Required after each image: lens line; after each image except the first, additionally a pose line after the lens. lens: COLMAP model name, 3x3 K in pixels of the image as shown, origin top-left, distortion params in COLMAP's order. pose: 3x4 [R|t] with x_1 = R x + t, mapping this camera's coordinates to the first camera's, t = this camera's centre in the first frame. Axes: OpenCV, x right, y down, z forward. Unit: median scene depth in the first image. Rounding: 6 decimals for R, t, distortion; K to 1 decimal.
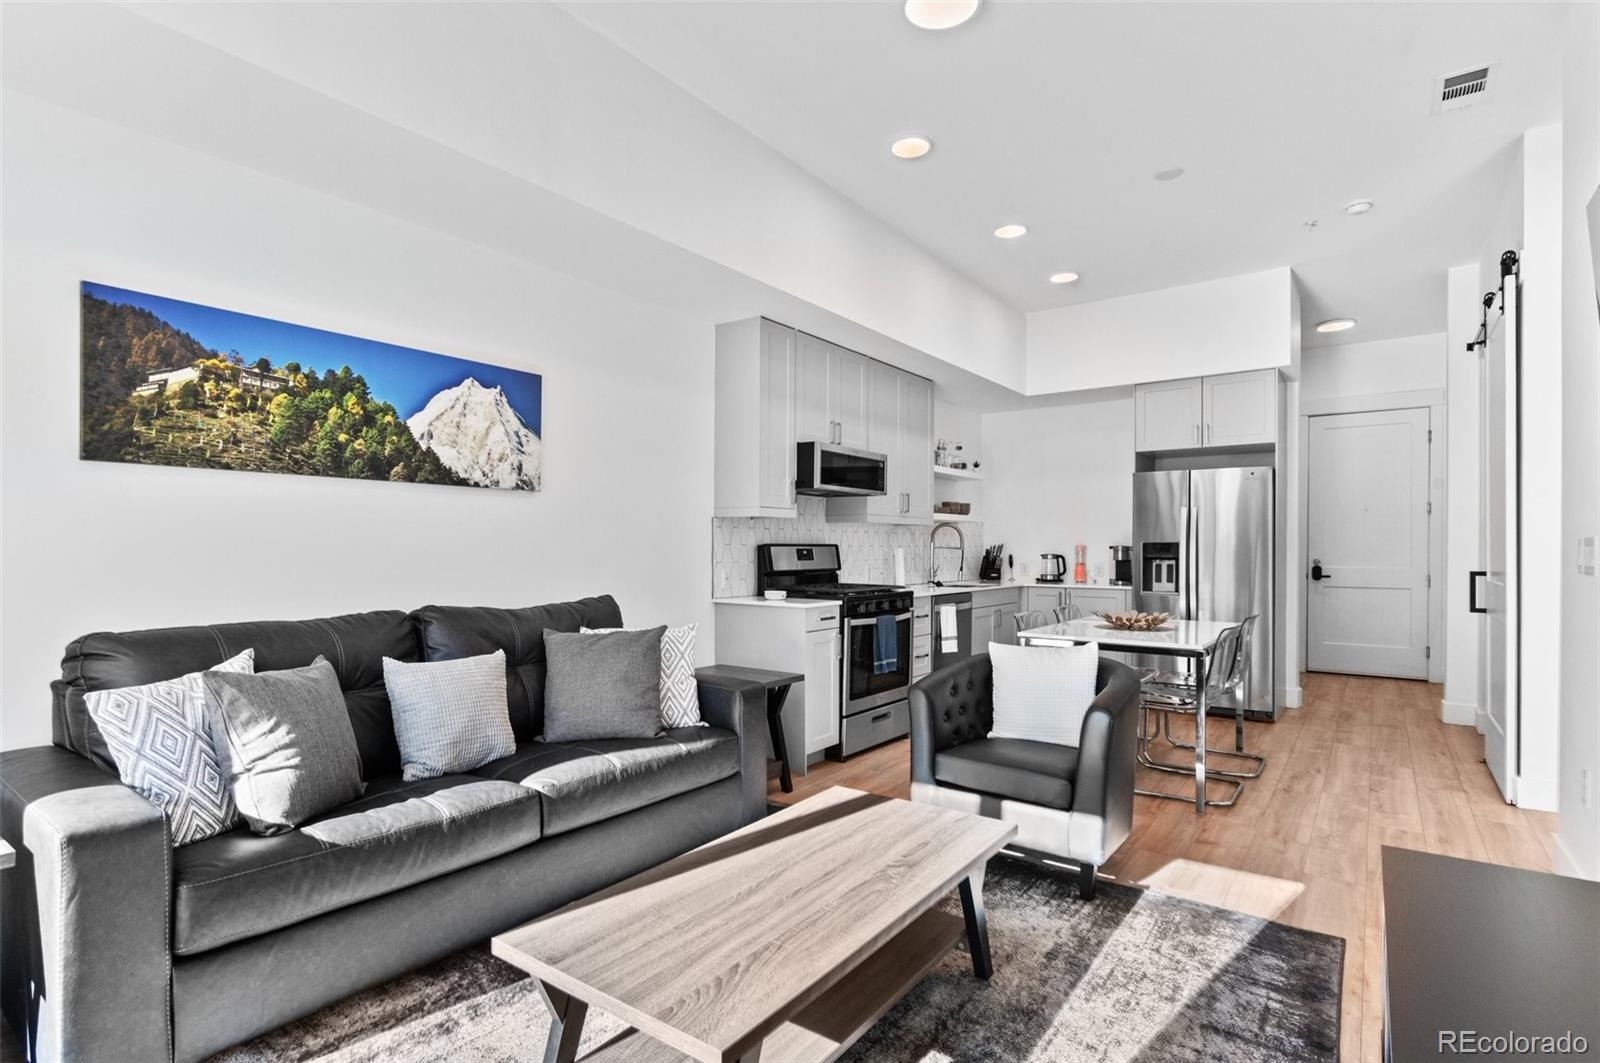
lens RADIAL K [[789.7, 0, 807.1], [0, 789.7, 546.7], [0, 0, 1]] dist [-0.005663, -0.002440]
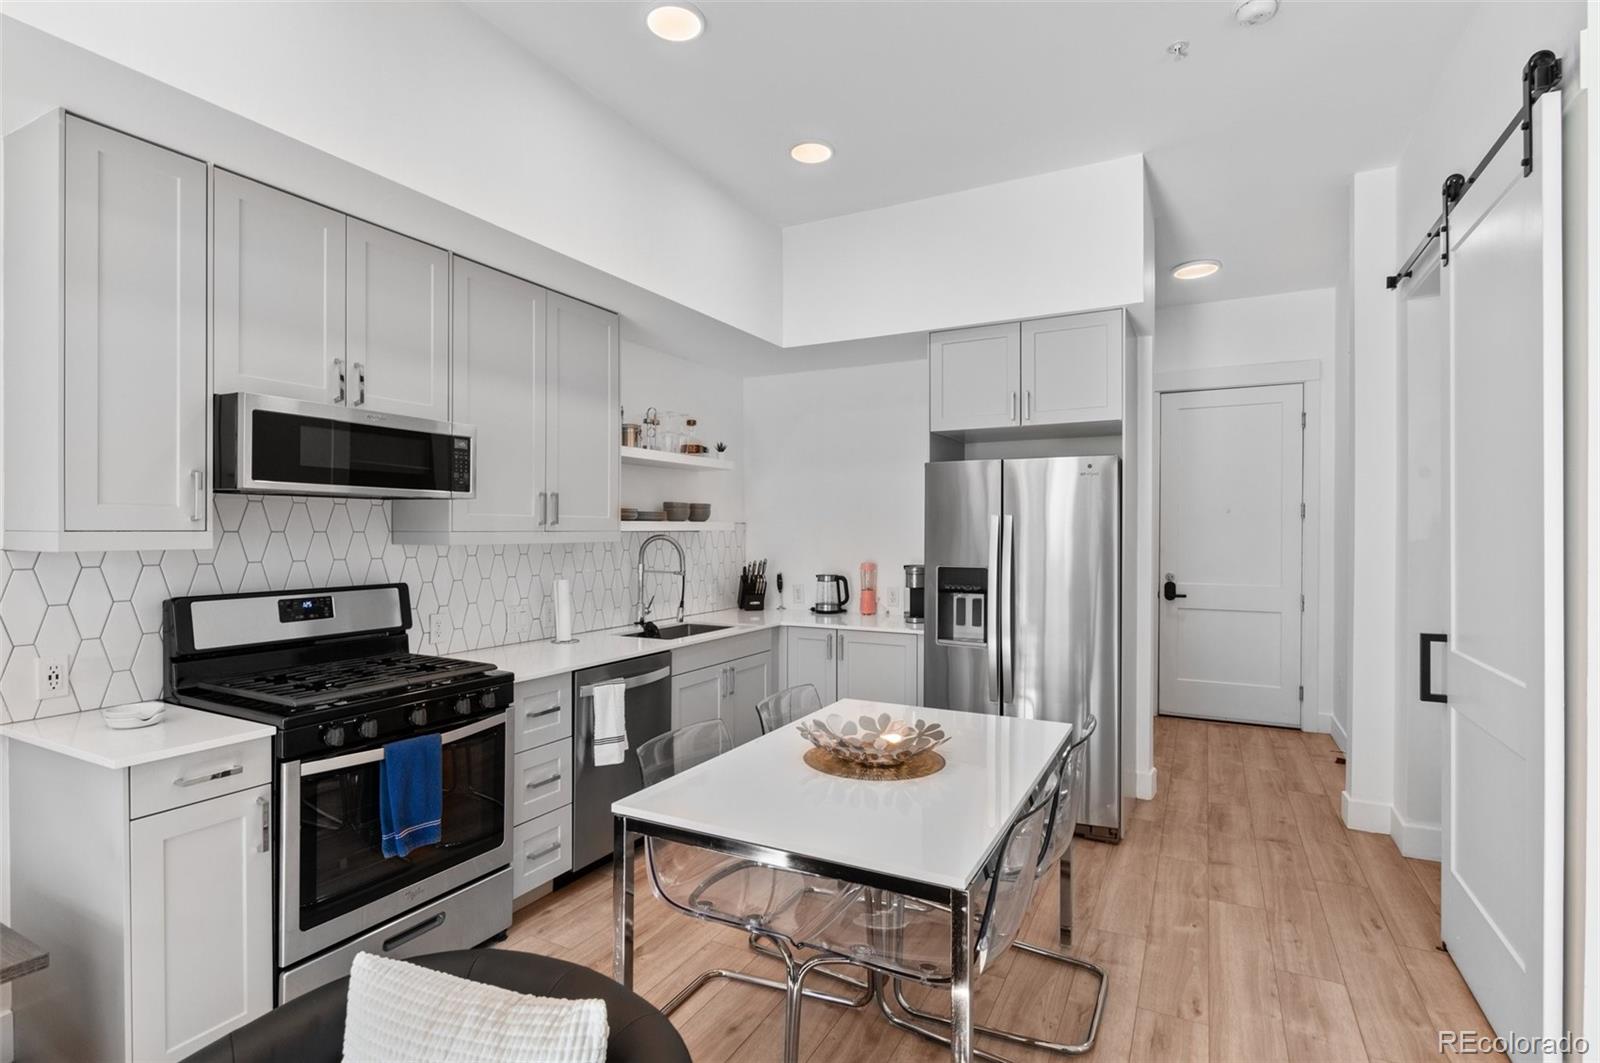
lens RADIAL K [[789.7, 0, 803.8], [0, 789.7, 529.7], [0, 0, 1]] dist [-0.005663, -0.002440]
pose [[0.988142, -0.000890, 0.153541, 0.254670], [0.000871, 1.000000, 0.000190, -0.044940], [-0.153541, -0.000054, 0.988142, 0.431090]]
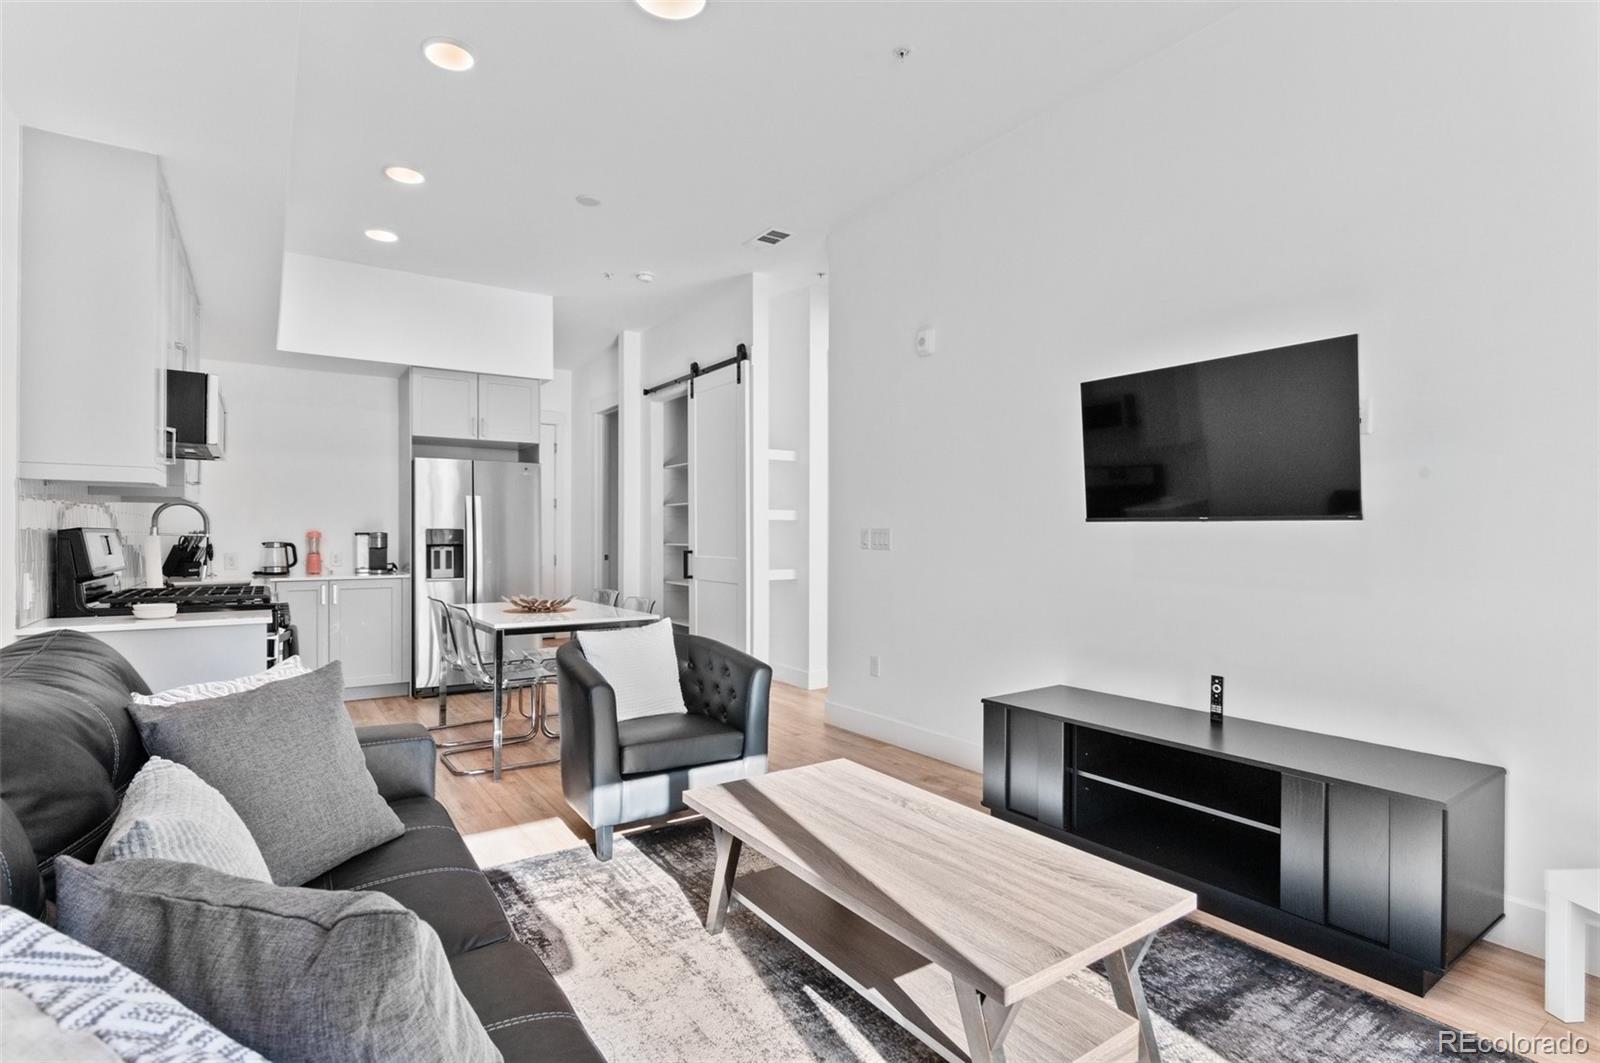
lens RADIAL K [[789.7, 0, 774.9], [0, 789.7, 532.5], [0, 0, 1]] dist [-0.005663, -0.002440]
pose [[0.344334, 0.002148, 0.938845, -0.424148], [-0.001543, 0.999997, -0.001722, -0.000079], [-0.938846, -0.000856, 0.344336, 0.308242]]
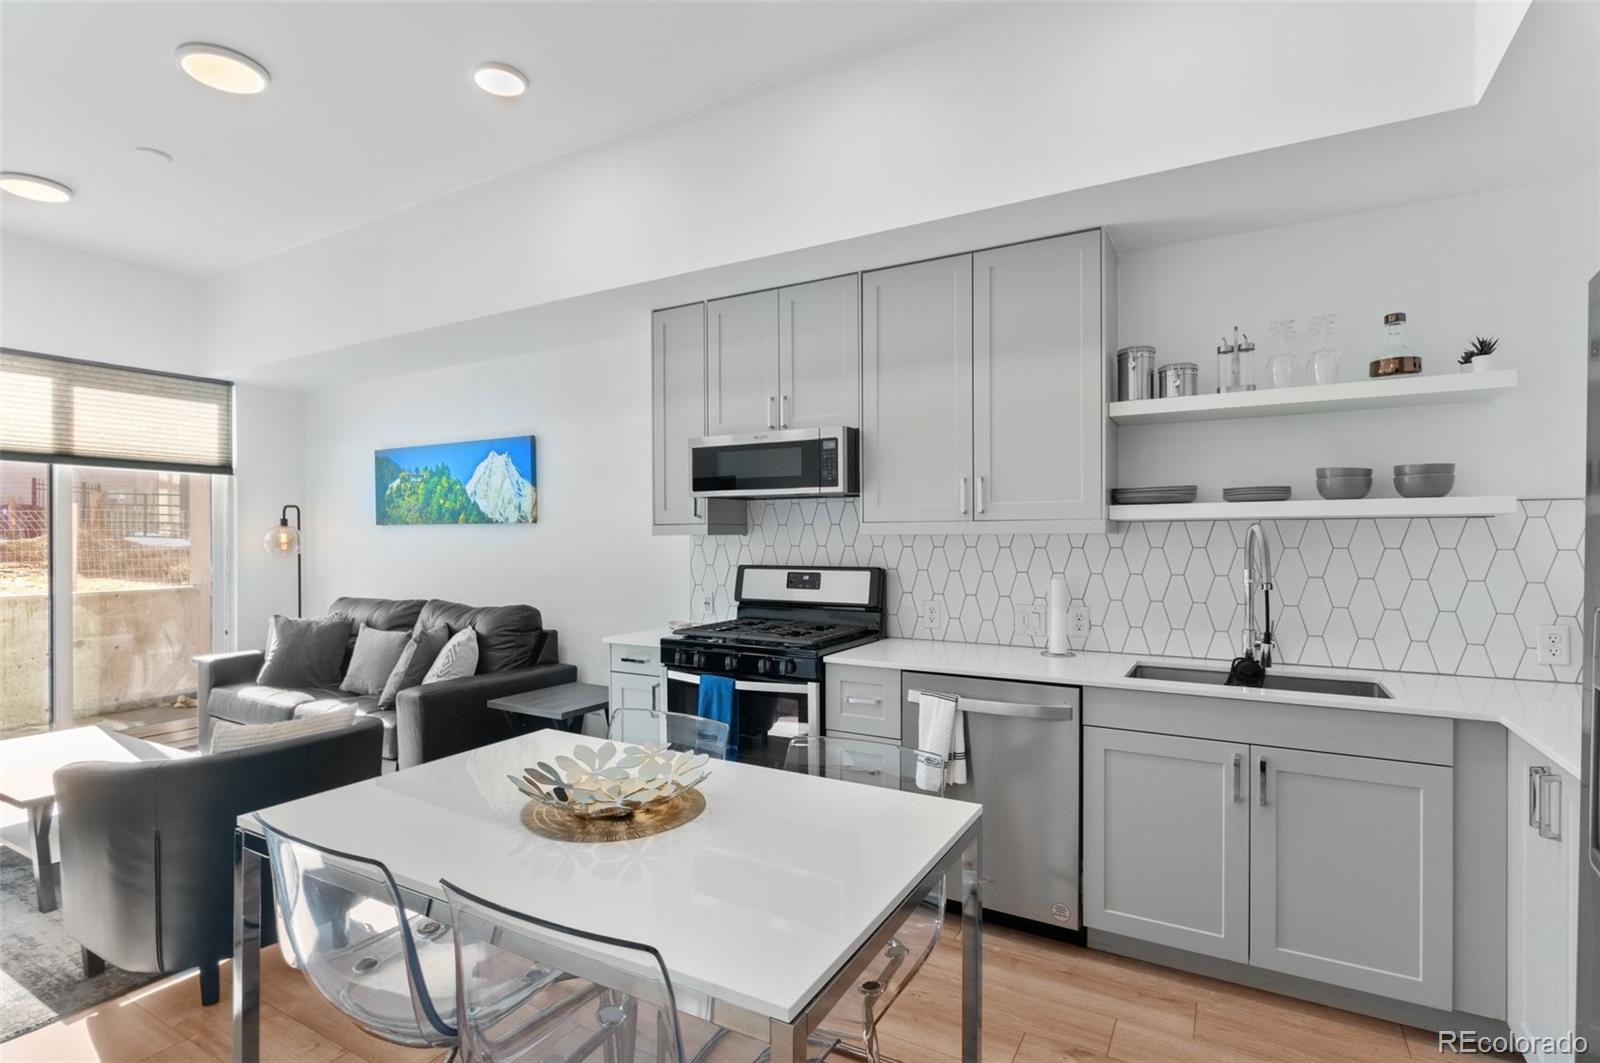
lens RADIAL K [[789.7, 0, 799.7], [0, 789.7, 536.4], [0, 0, 1]] dist [-0.005663, -0.002440]
pose [[0.101086, -0.003218, -0.994873, 0.740852], [0.003098, 0.999991, -0.002919, -0.029947], [0.994873, -0.002787, 0.101095, 0.944483]]
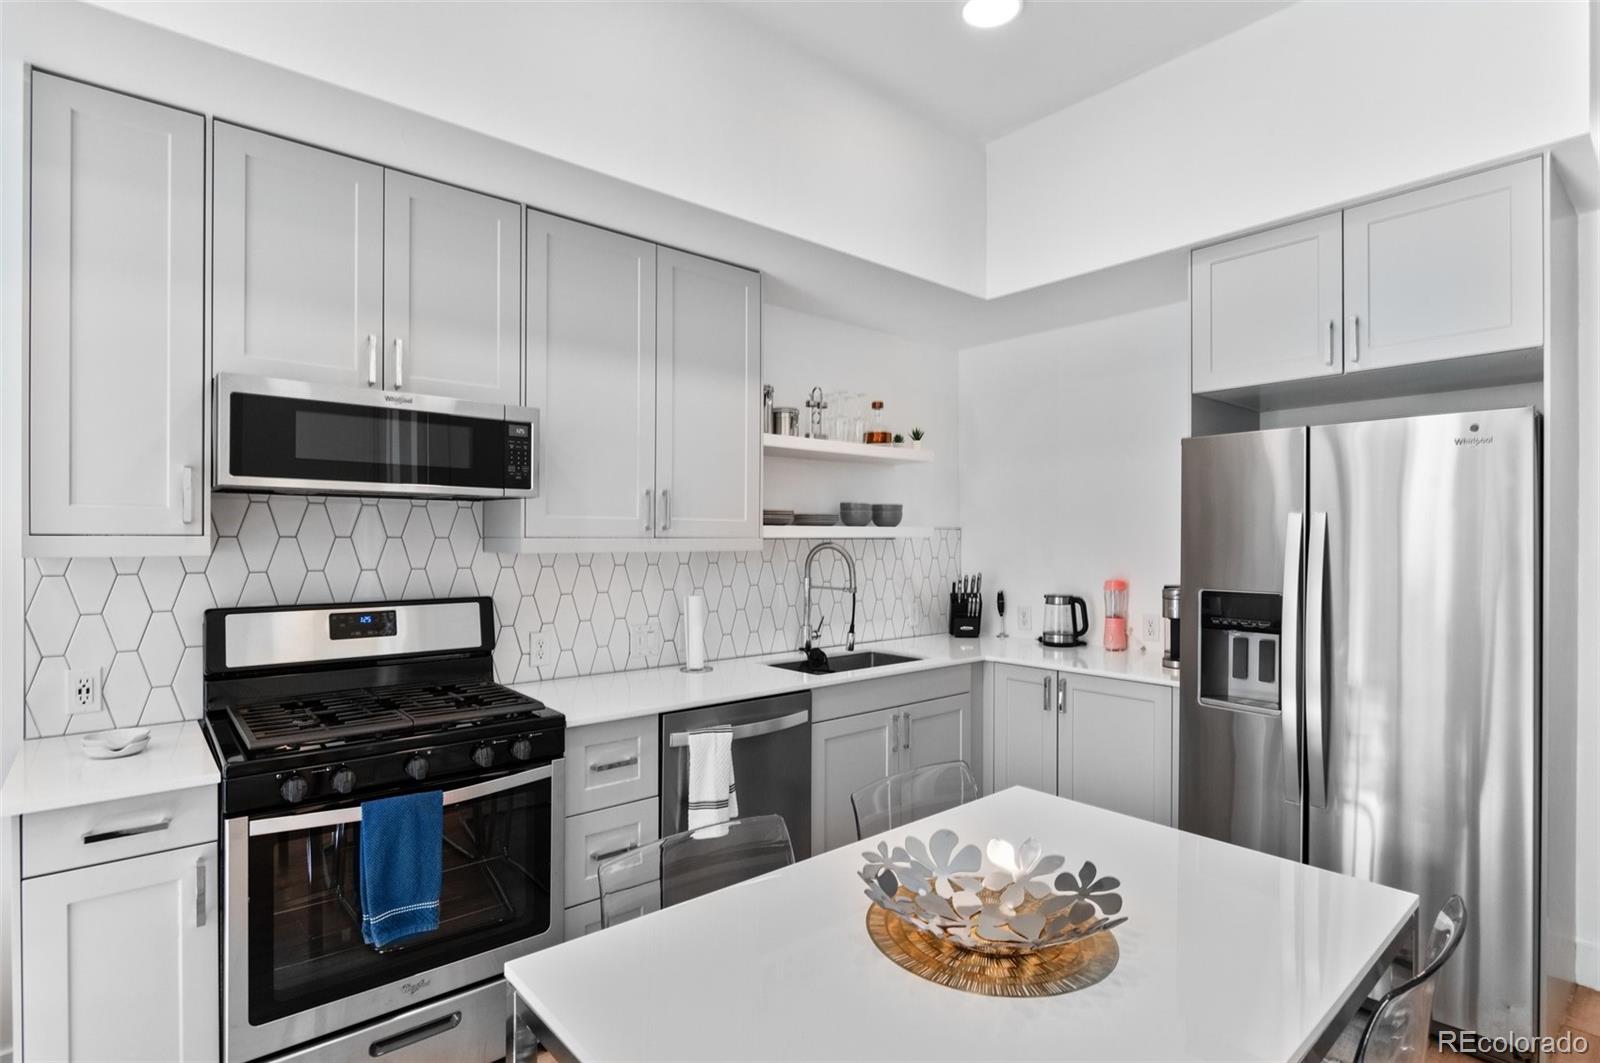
lens RADIAL K [[789.7, 0, 799.3], [0, 789.7, 538.8], [0, 0, 1]] dist [-0.005663, -0.002440]
pose [[0.974379, -0.000187, -0.224911, 0.366607], [0.000167, 1.000000, -0.000107, -0.042569], [0.224911, 0.000067, 0.974379, 0.613278]]
